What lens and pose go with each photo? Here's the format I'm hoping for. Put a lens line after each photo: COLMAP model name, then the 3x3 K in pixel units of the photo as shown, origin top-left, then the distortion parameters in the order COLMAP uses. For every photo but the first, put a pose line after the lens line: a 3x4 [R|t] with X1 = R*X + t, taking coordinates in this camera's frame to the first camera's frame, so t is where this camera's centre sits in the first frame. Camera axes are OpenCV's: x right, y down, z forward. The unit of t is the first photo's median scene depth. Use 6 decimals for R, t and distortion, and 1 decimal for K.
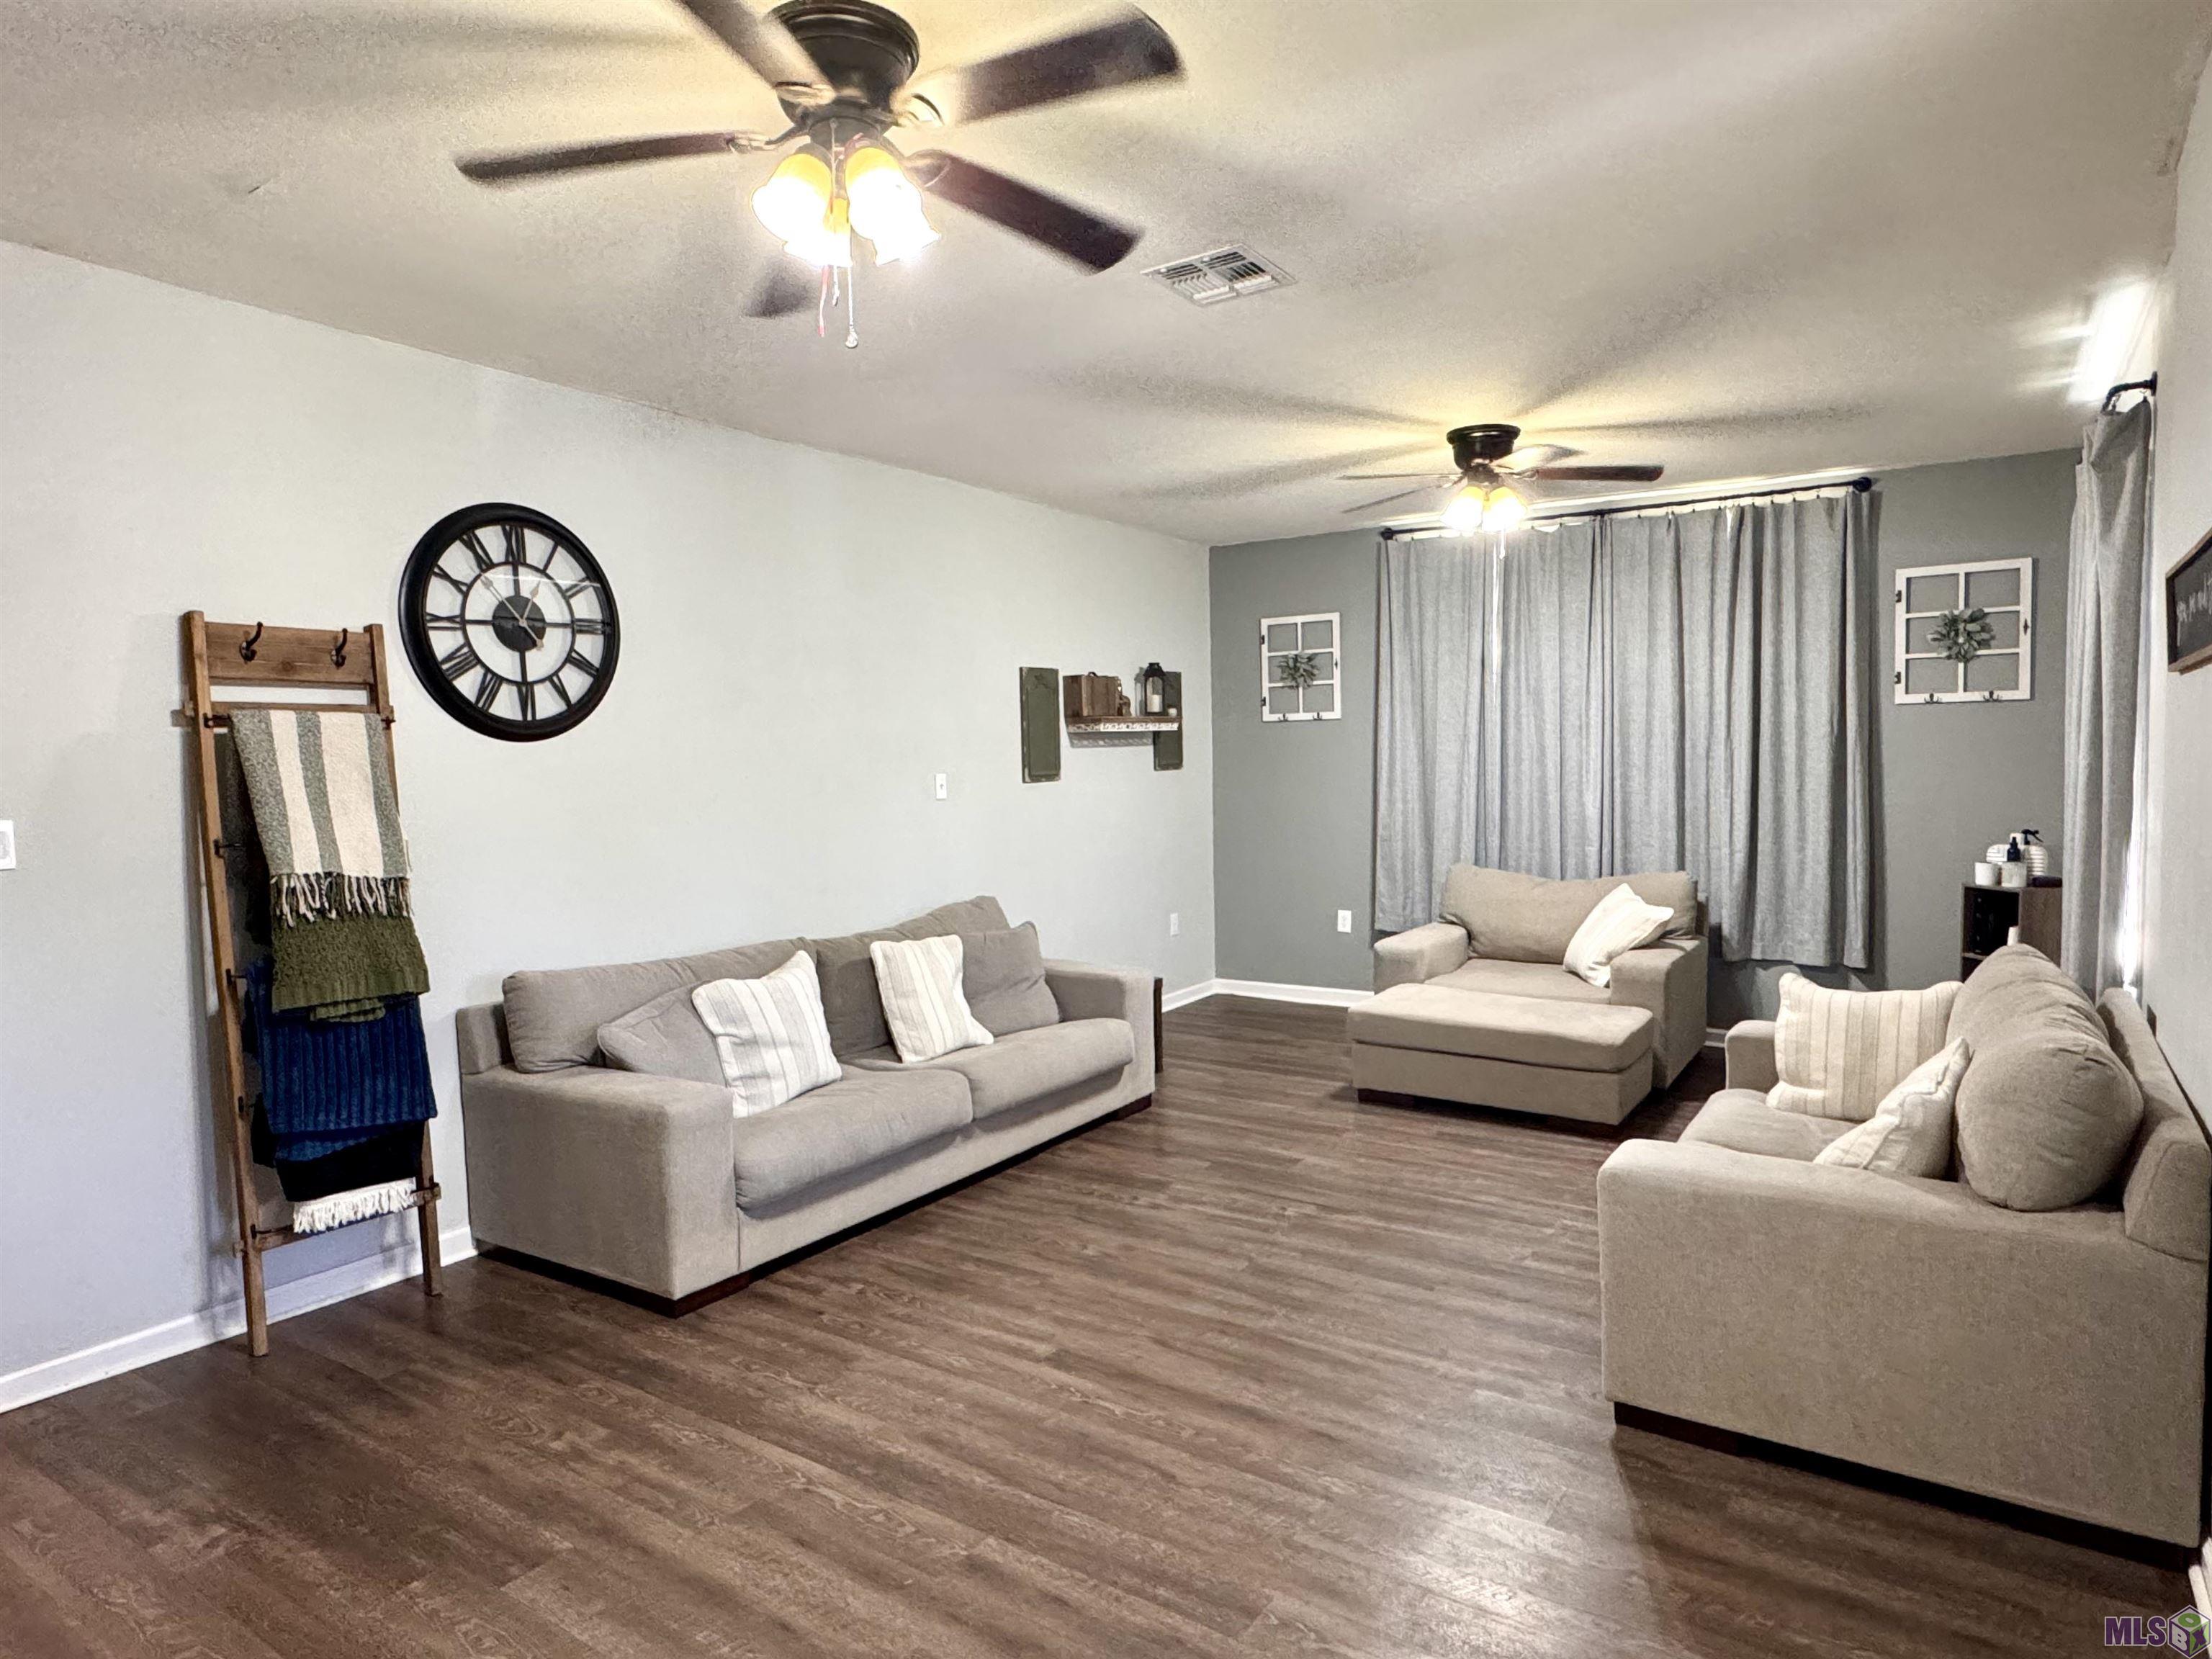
lens RADIAL K [[1298.6, 0, 1104.6], [0, 1298.6, 830.9], [0, 0, 1]] dist [0.018656, 0.000161]
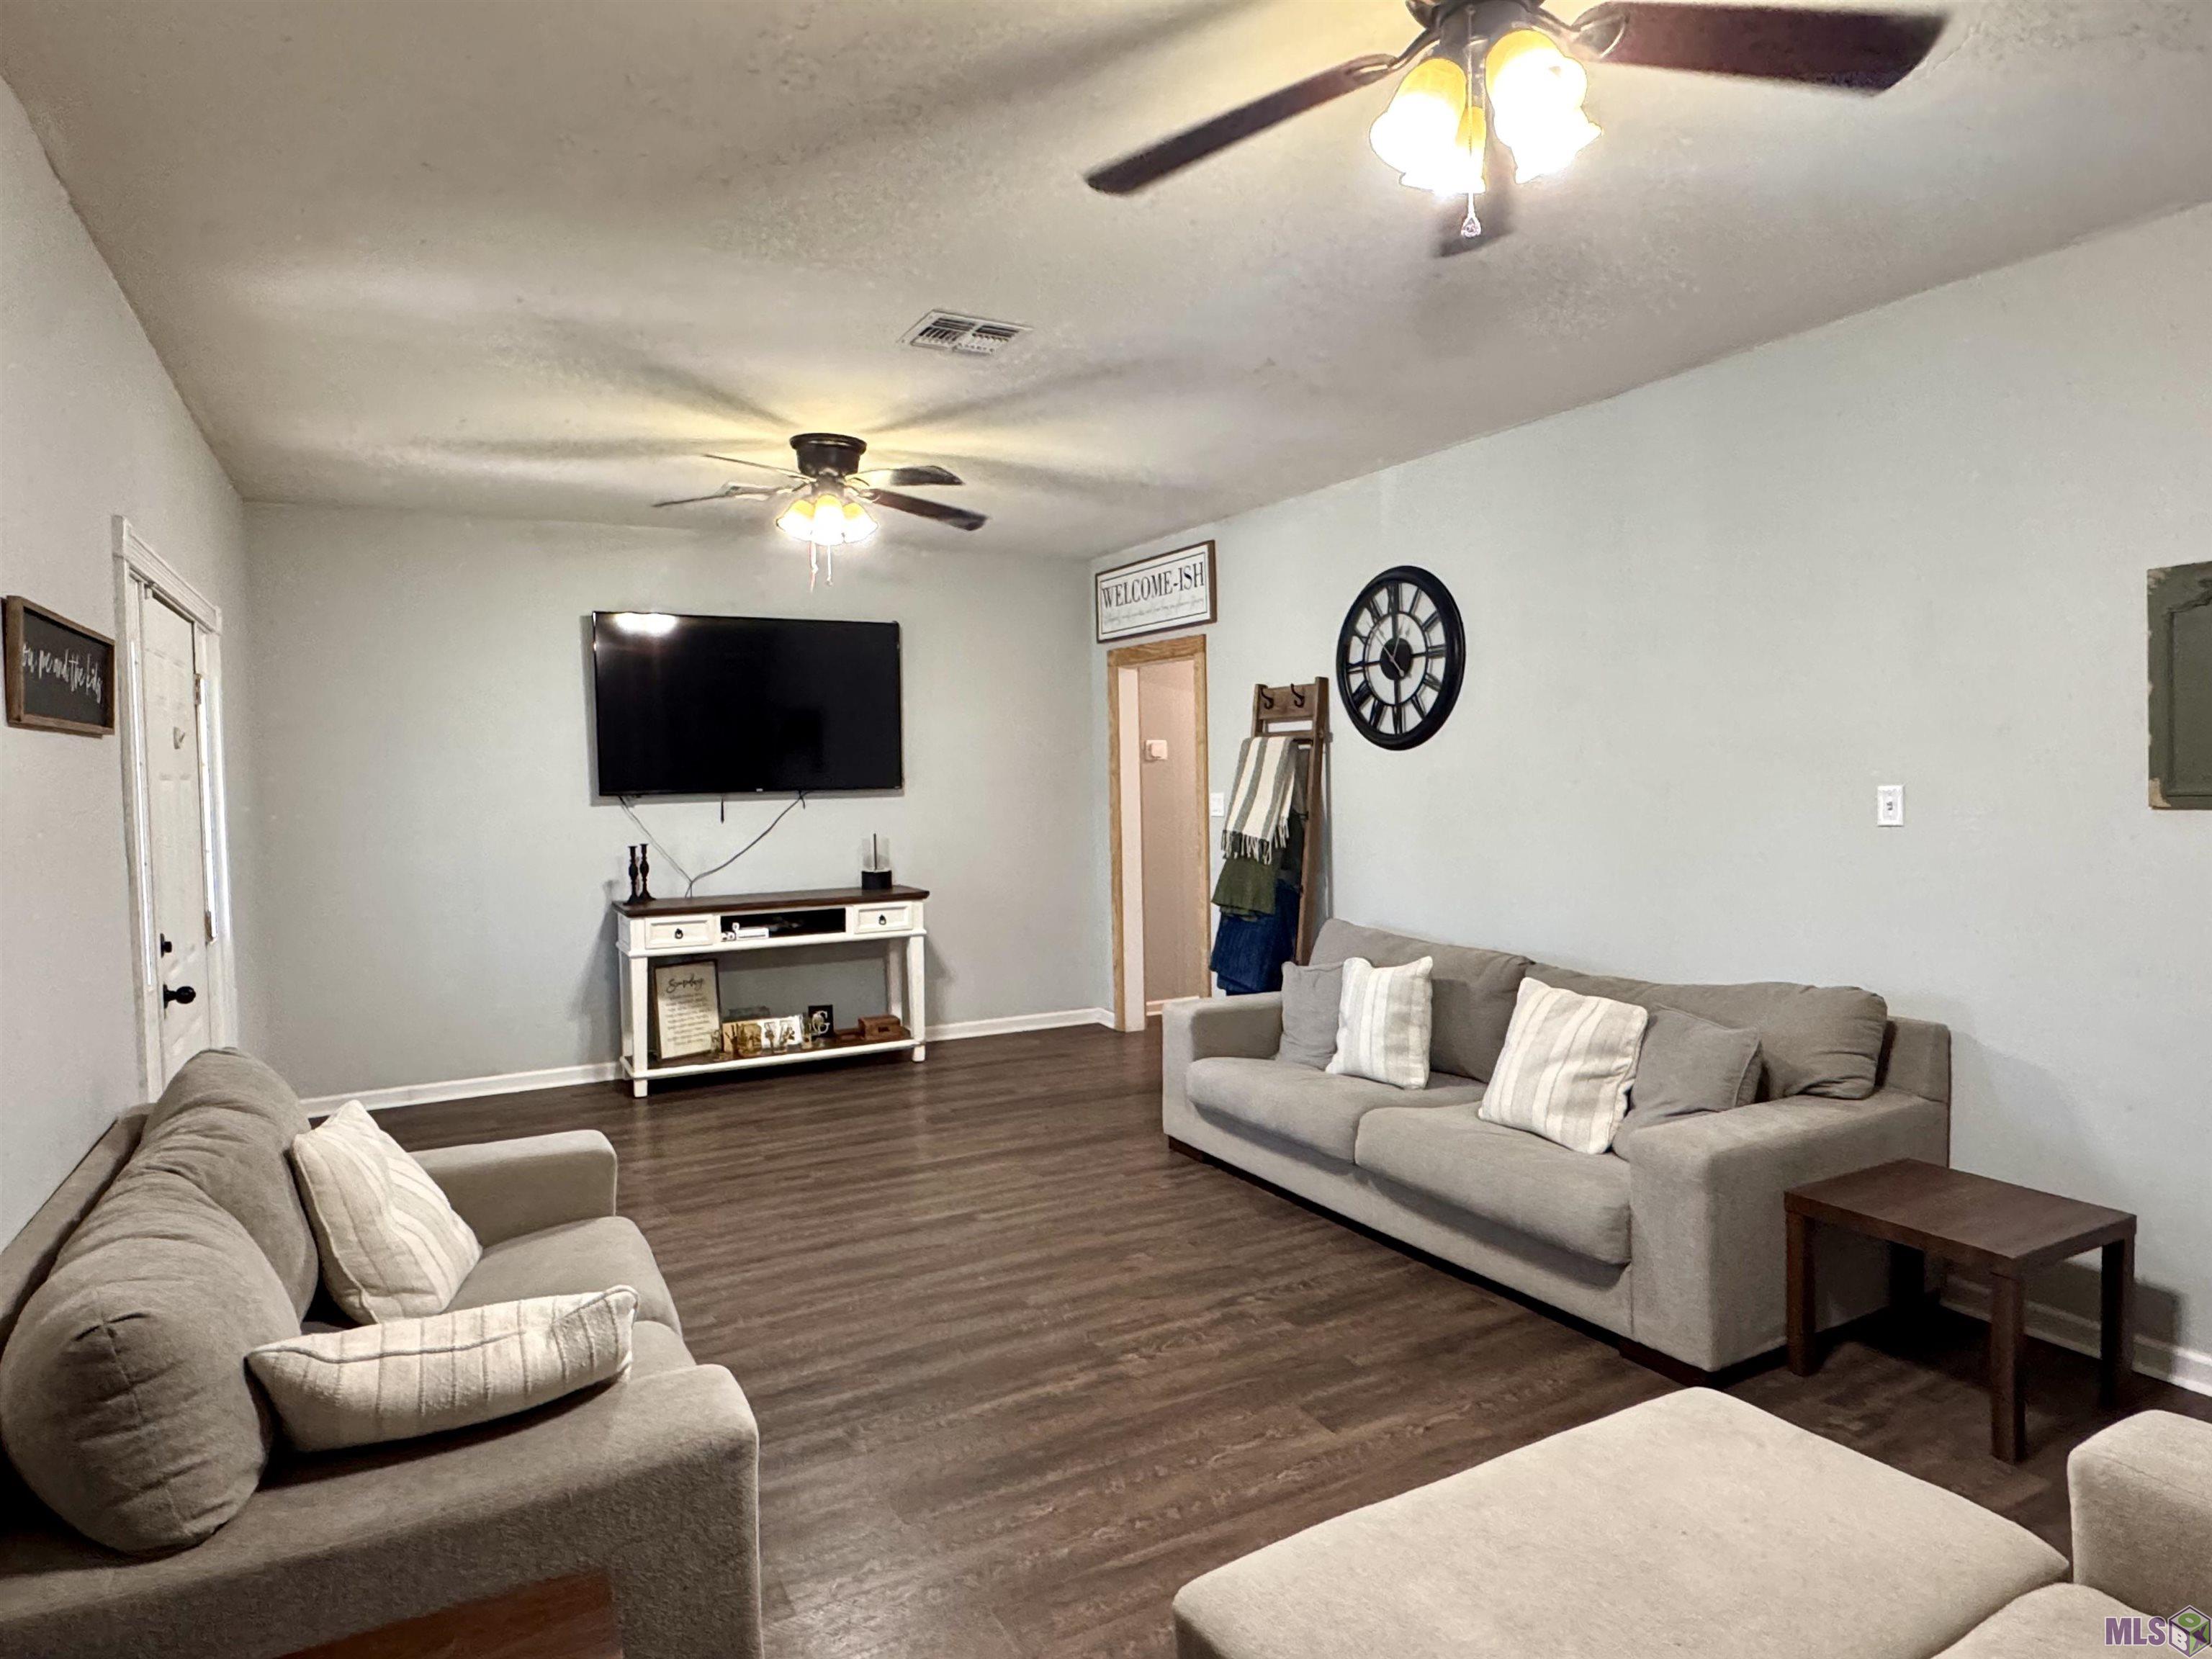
lens RADIAL K [[1298.6, 0, 1102.6], [0, 1298.6, 816.7], [0, 0, 1]] dist [0.018656, 0.000161]
pose [[-0.453911, 0.059497, -0.889058, 0.836135], [-0.023836, 0.996600, 0.078864, -0.096676], [0.890728, 0.056988, -0.450950, 1.321305]]
